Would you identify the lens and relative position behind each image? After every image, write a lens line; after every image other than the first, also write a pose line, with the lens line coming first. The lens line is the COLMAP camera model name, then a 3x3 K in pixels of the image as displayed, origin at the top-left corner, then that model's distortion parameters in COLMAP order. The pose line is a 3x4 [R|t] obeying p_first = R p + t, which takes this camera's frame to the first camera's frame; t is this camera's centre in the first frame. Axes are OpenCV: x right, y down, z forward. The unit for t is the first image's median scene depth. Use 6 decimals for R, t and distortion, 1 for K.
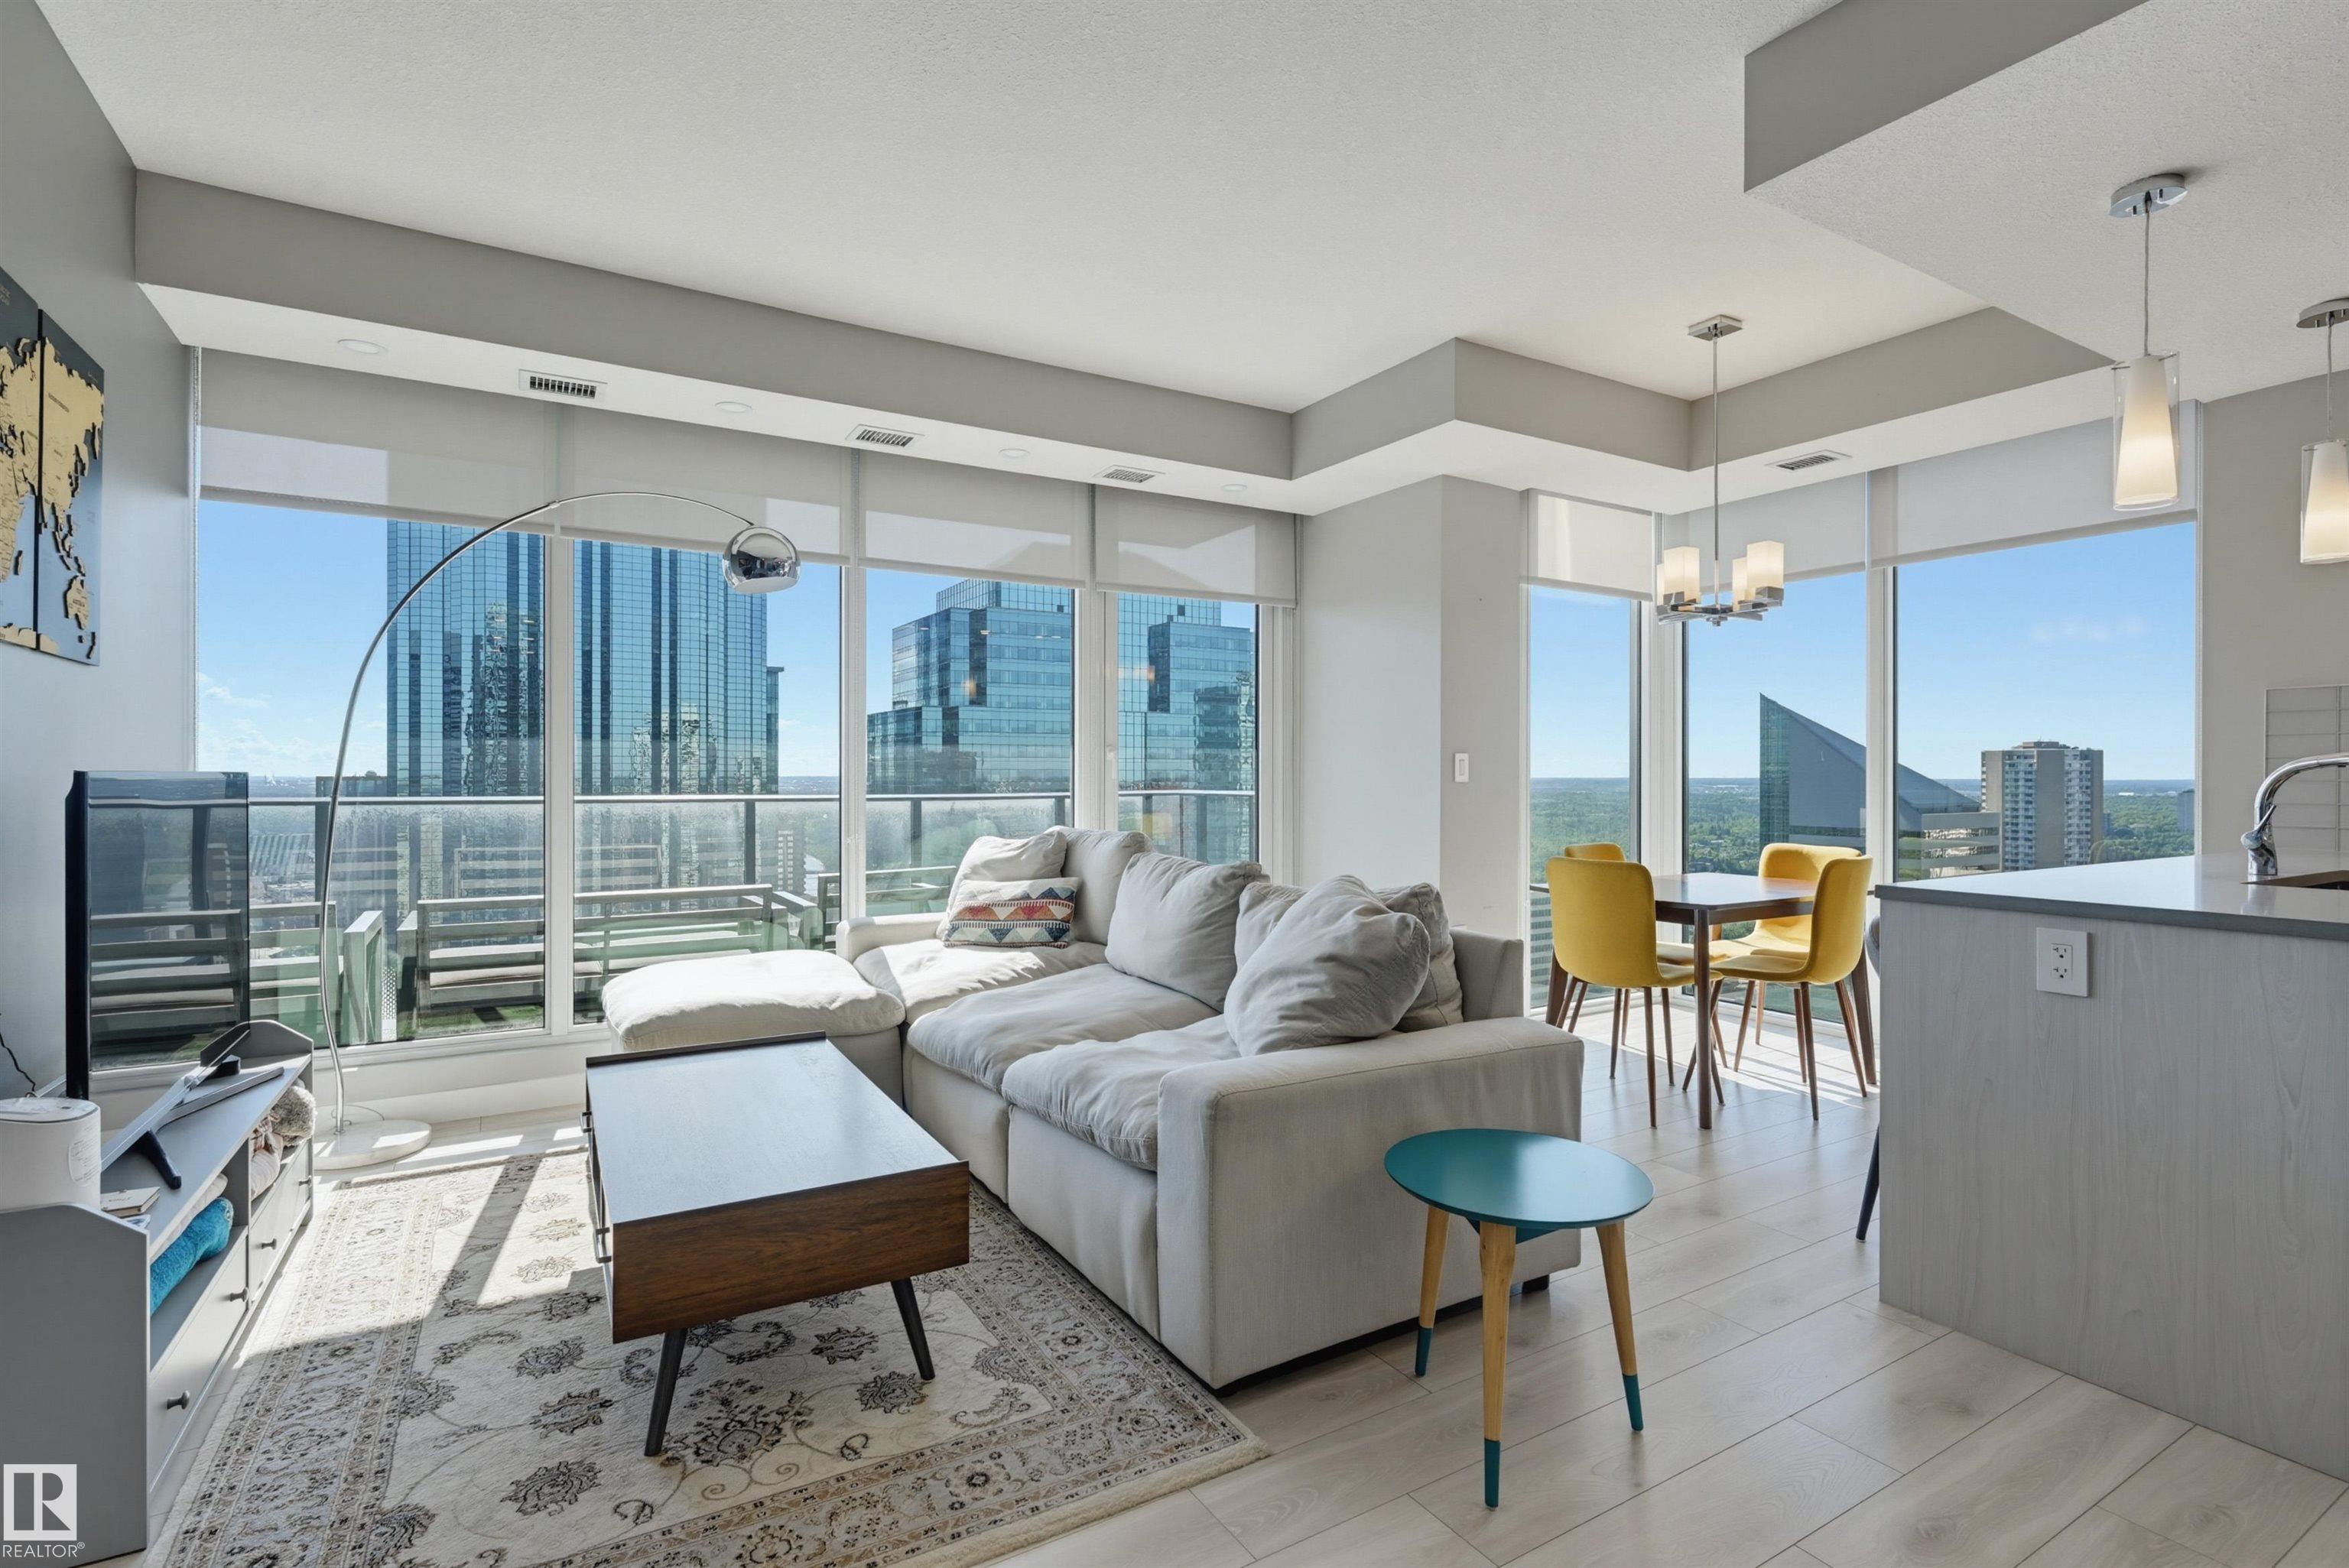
lens RADIAL K [[1104.8, 0, 1160.5], [0, 1104.8, 777.6], [0, 0, 1]] dist [0.000382, 0.000825]
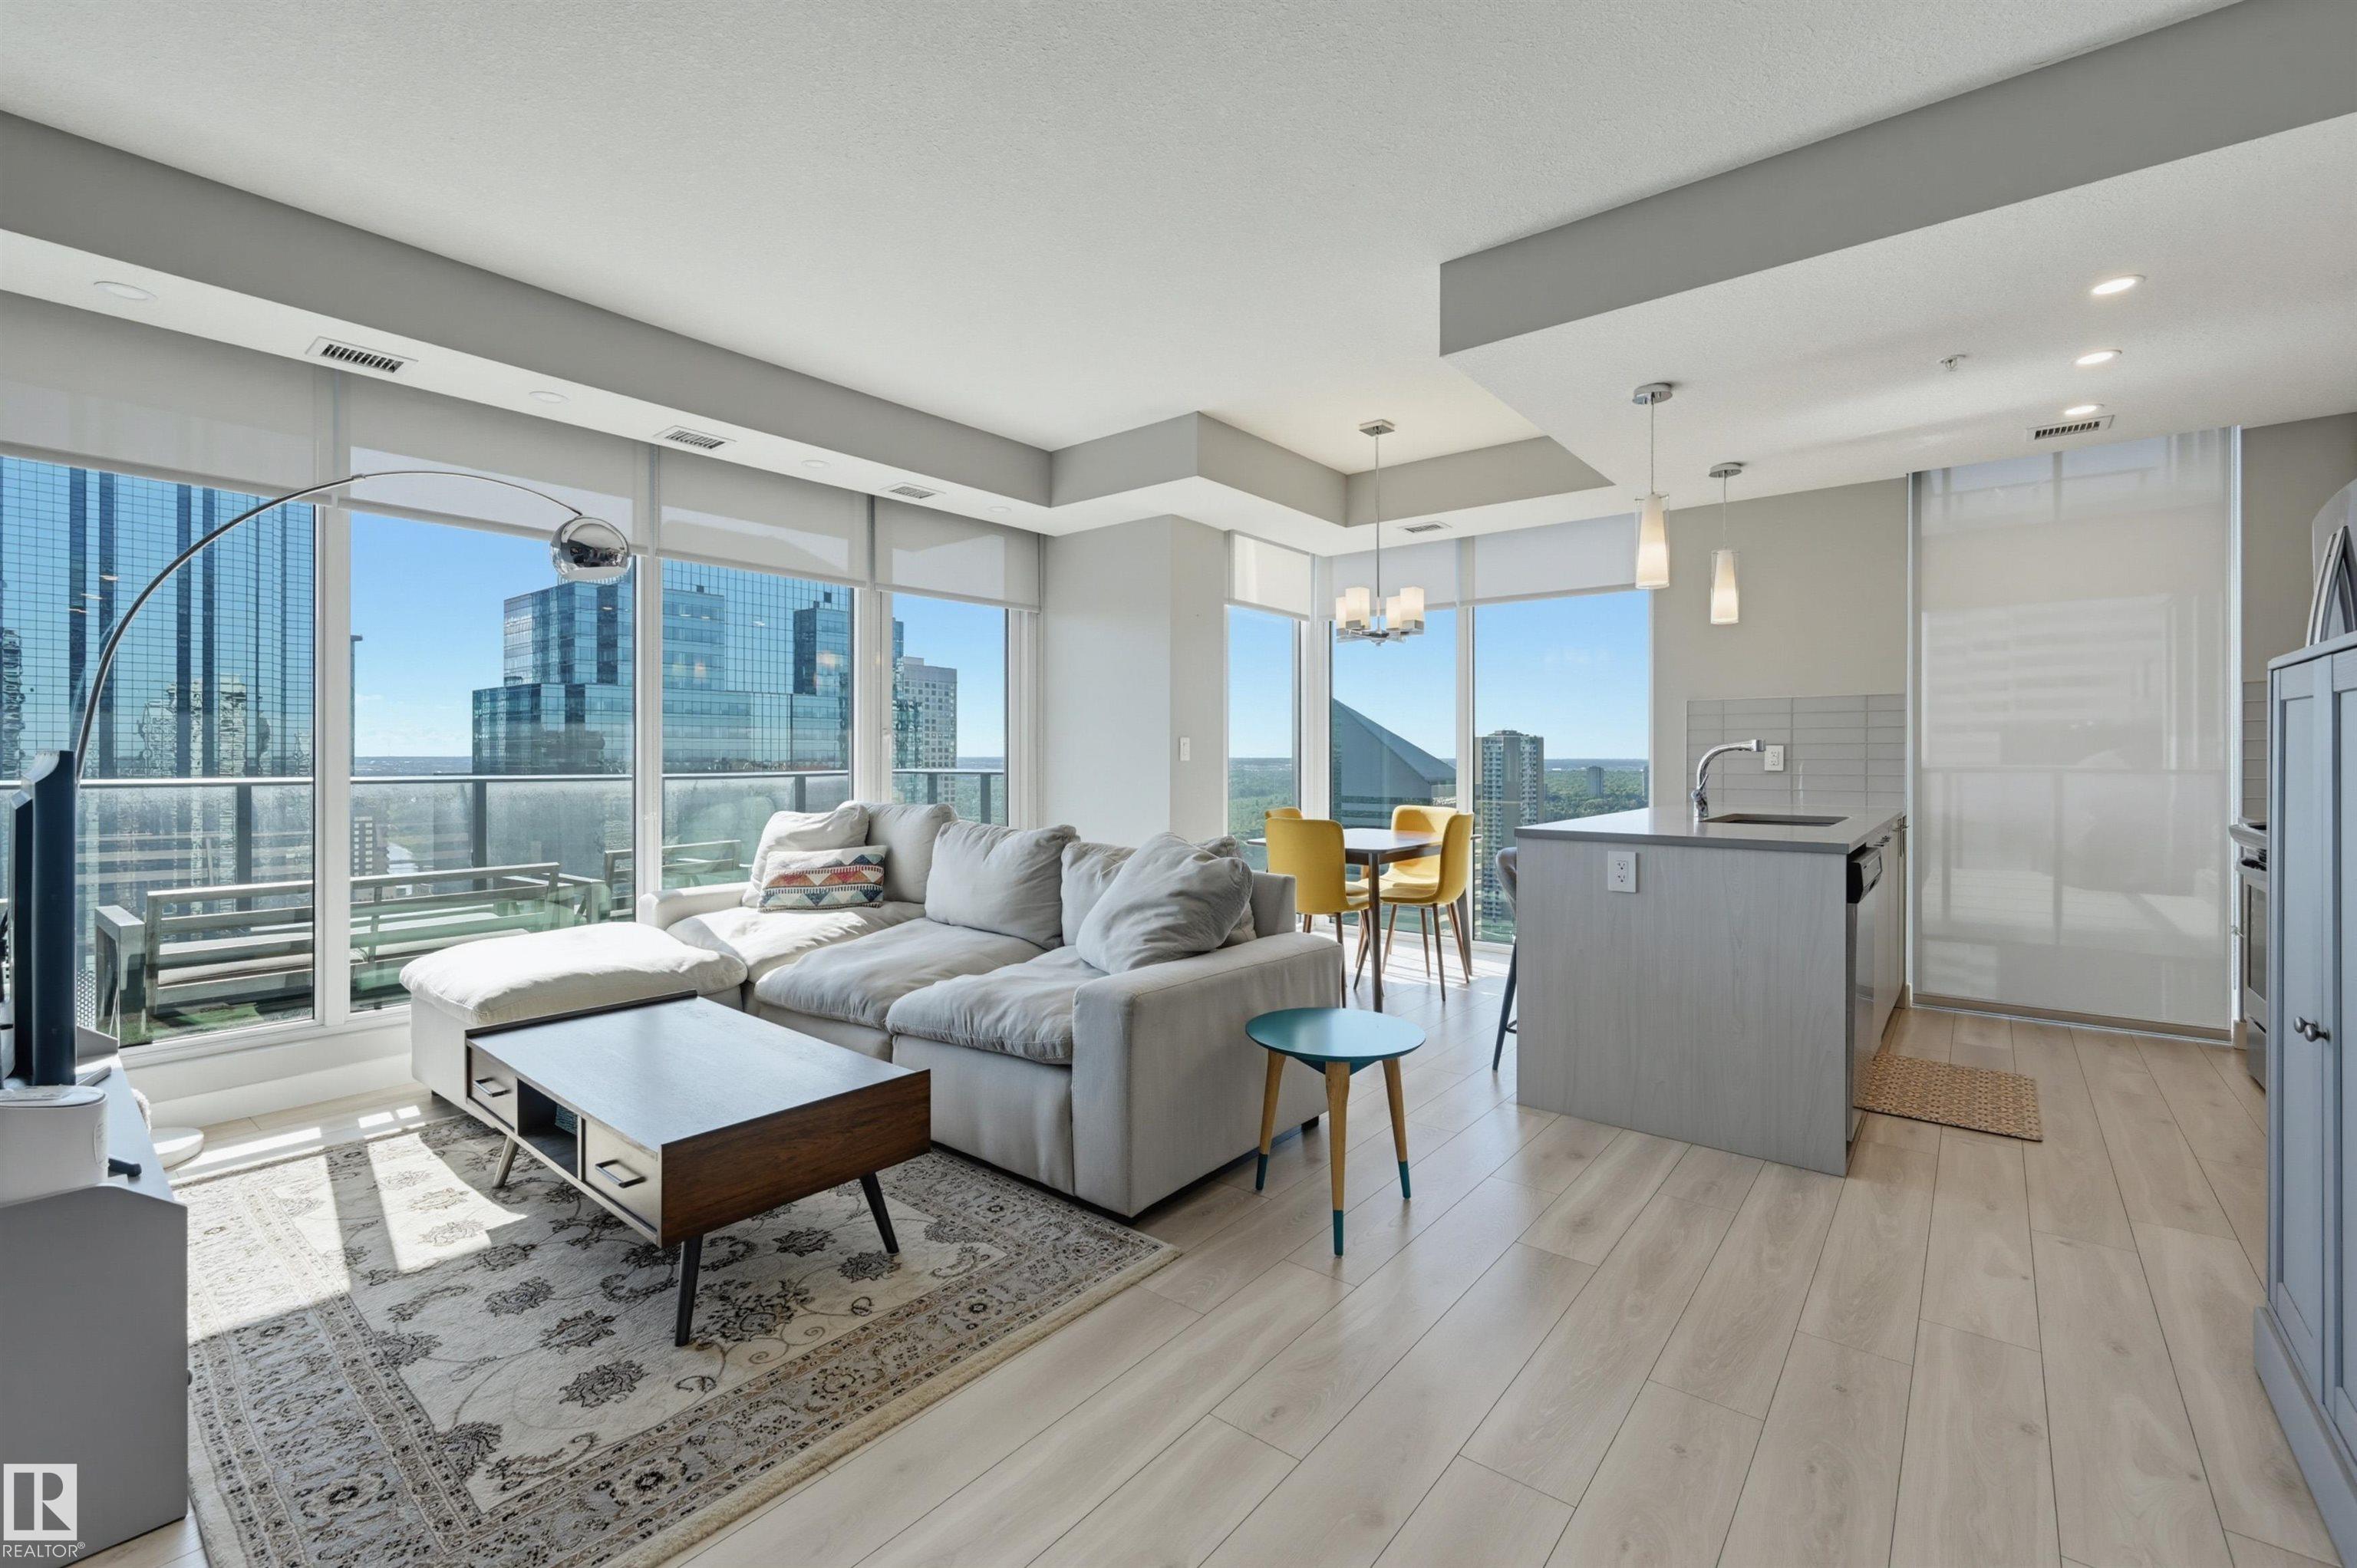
lens RADIAL K [[1004.2, 0, 1173.9], [0, 1004.2, 757.6], [0, 0, 1]] dist [-0.000516, 0.000508]
pose [[0.938122, -0.000758, 0.346304, -0.164640], [0.000755, 1.000000, 0.000142, 0.000324], [-0.346304, 0.000128, 0.938122, -0.076580]]
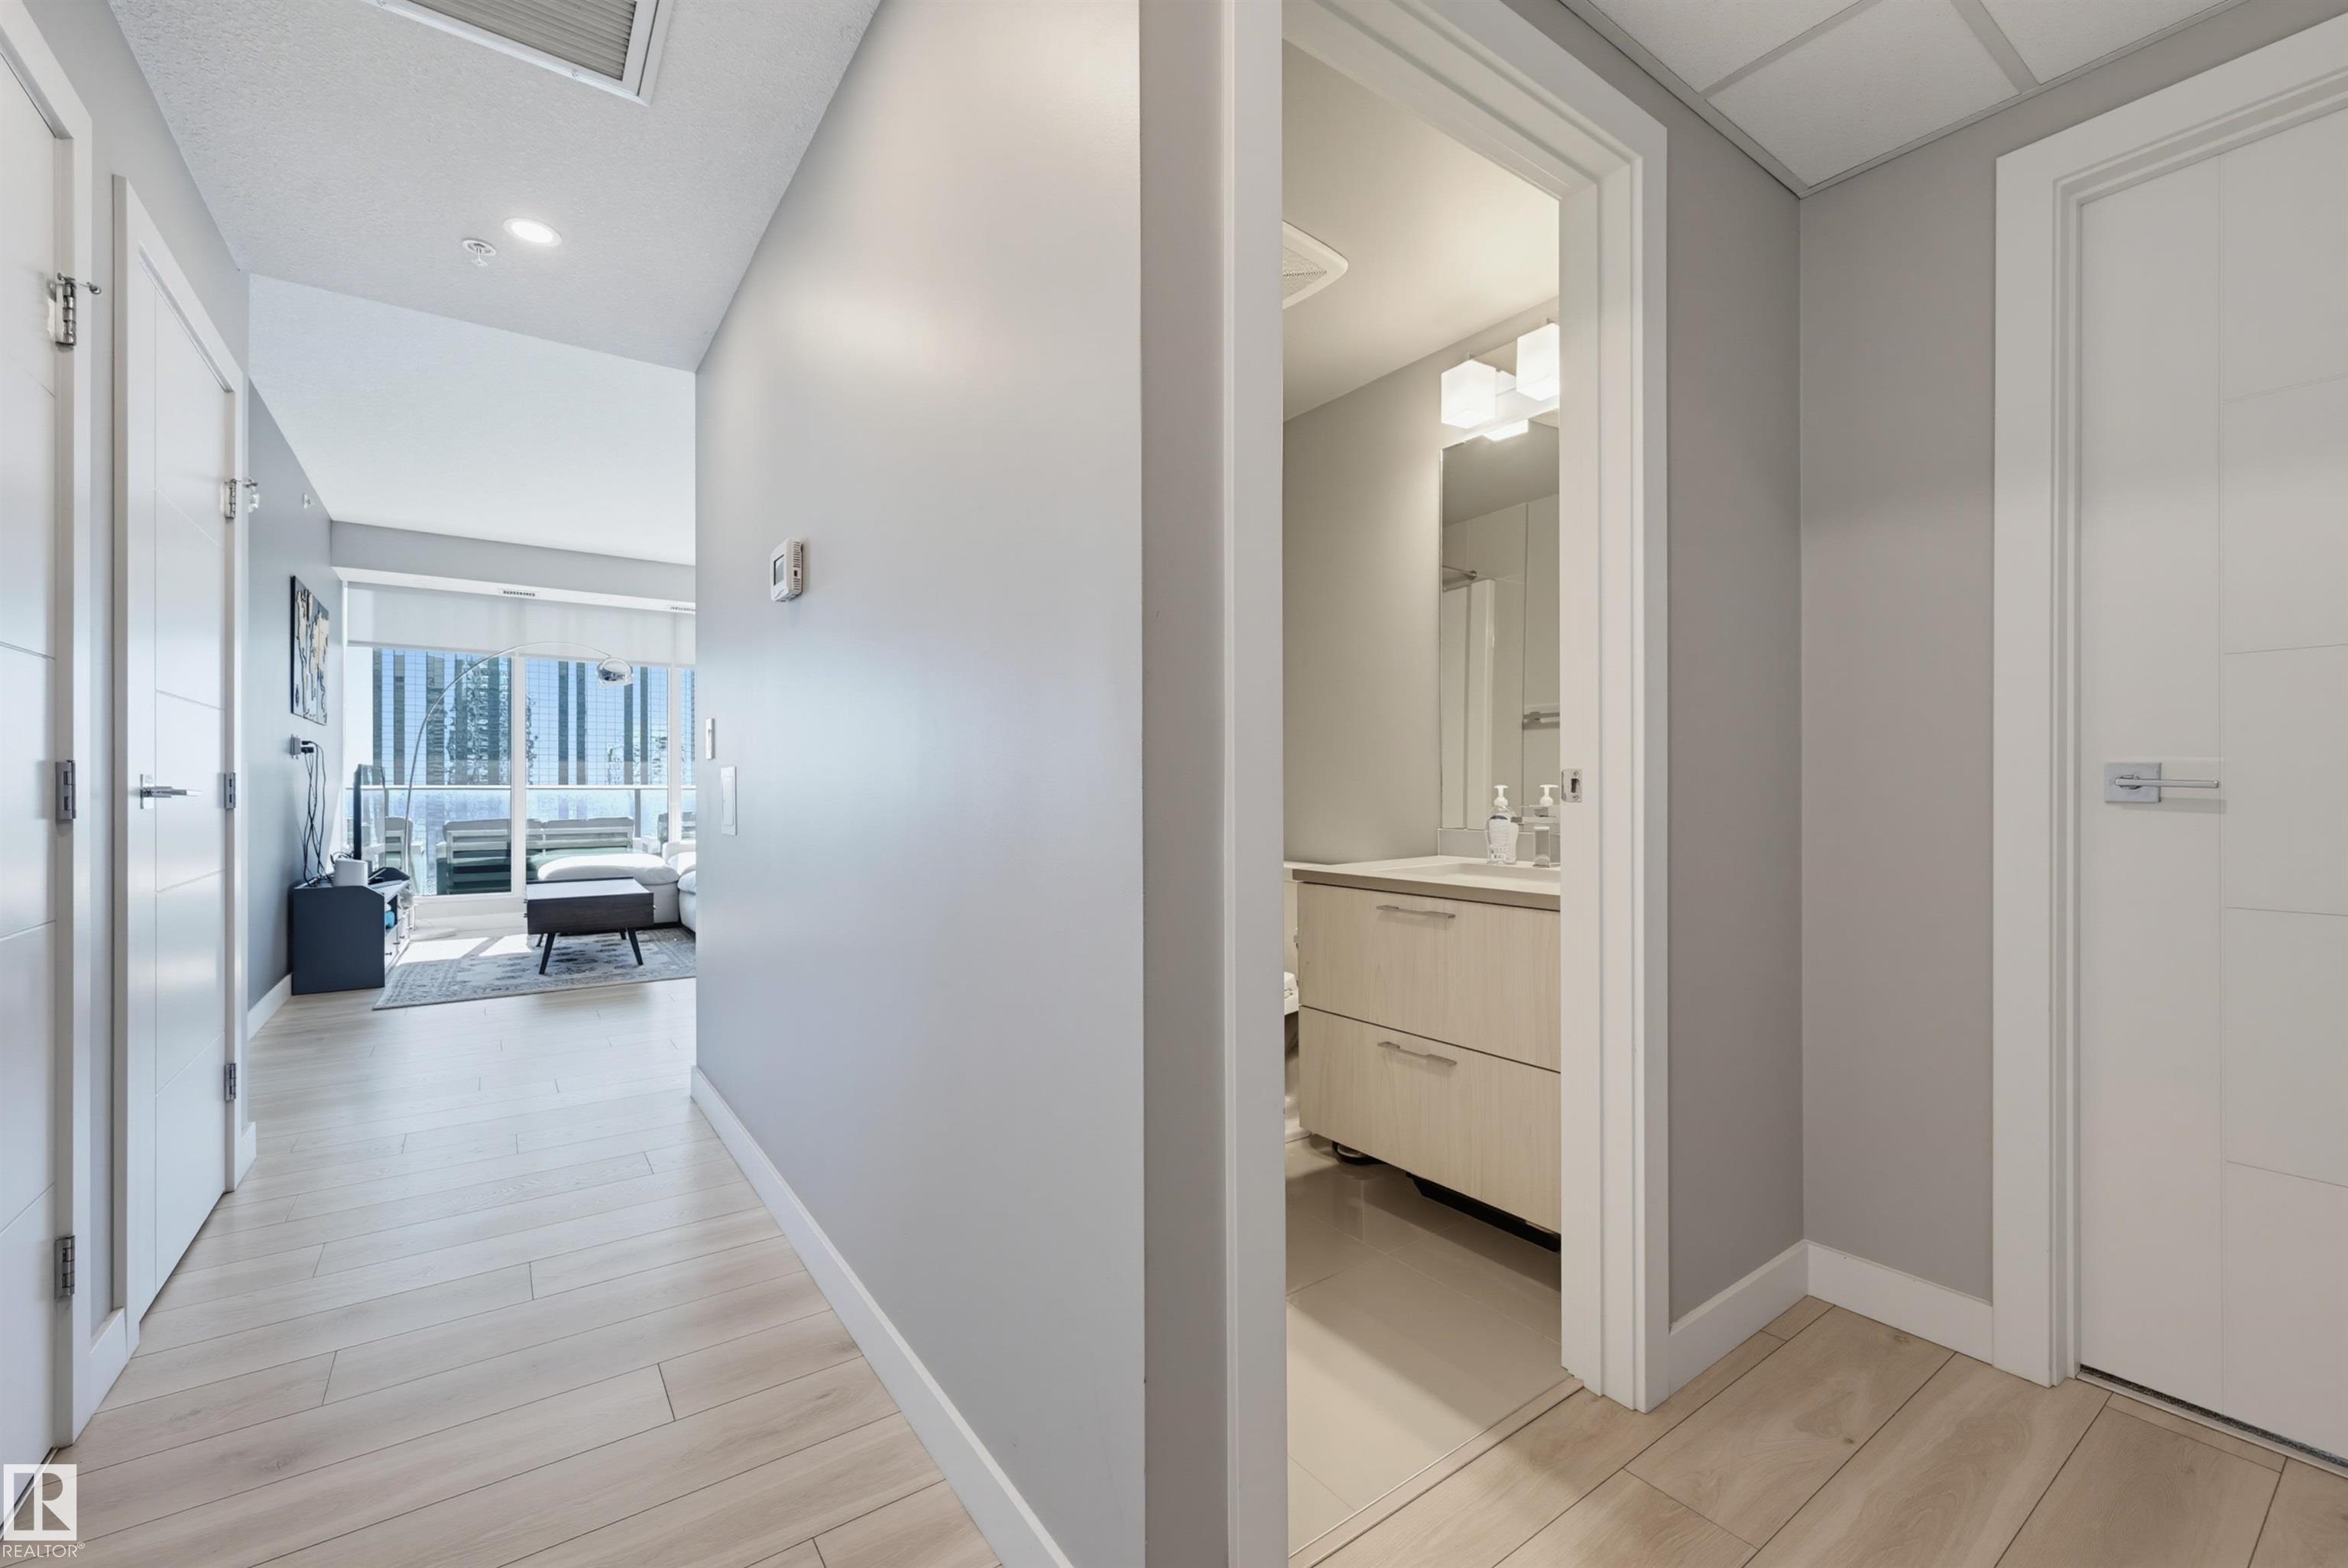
lens RADIAL K [[963.4, 0, 1166.5], [0, 963.4, 791.5], [0, 0, 1]] dist [0.001727, 0.000371]
pose [[0.996846, 0.000178, 0.079358, 0.552663], [-0.000364, 0.999997, 0.002331, 0.032819], [-0.079358, -0.002353, 0.996843, -0.948158]]
